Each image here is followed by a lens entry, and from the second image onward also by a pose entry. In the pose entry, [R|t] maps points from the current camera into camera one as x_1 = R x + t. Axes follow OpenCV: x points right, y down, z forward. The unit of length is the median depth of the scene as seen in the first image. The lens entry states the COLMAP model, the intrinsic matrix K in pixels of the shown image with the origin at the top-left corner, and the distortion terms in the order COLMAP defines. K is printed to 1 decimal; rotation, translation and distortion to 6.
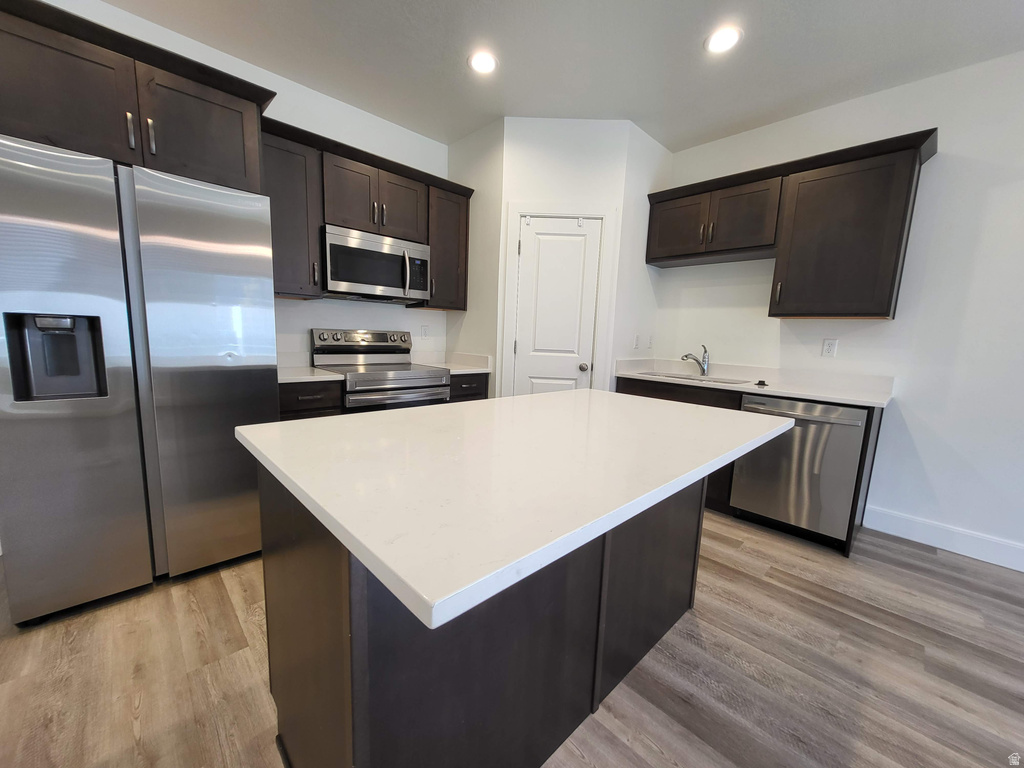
lens RADIAL K [[400.2, 0, 512.0], [0, 400.2, 391.3], [0, 0, 1]] dist [-0.000100, -0.000060]
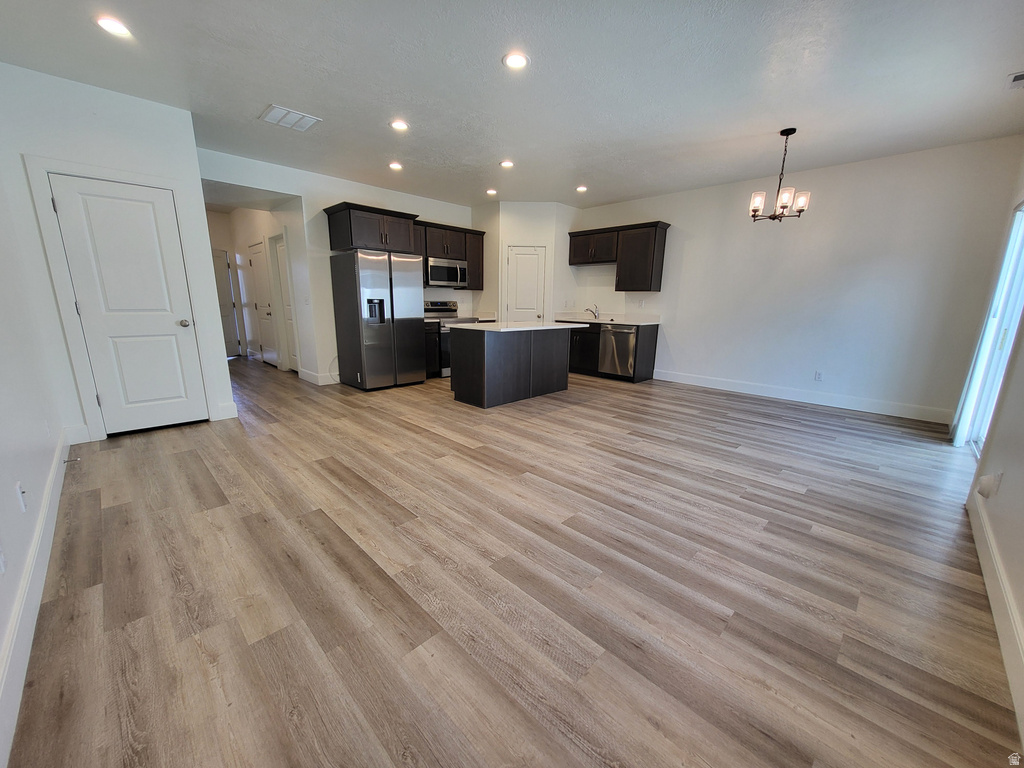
lens RADIAL K [[400.2, 0, 512.0], [0, 400.2, 391.3], [0, 0, 1]] dist [-0.000100, -0.000060]
pose [[0.999405, -0.029511, 0.017837, -0.020062], [0.028004, 0.996436, 0.079568, 0.176404], [-0.020122, -0.079021, 0.996670, -1.237728]]
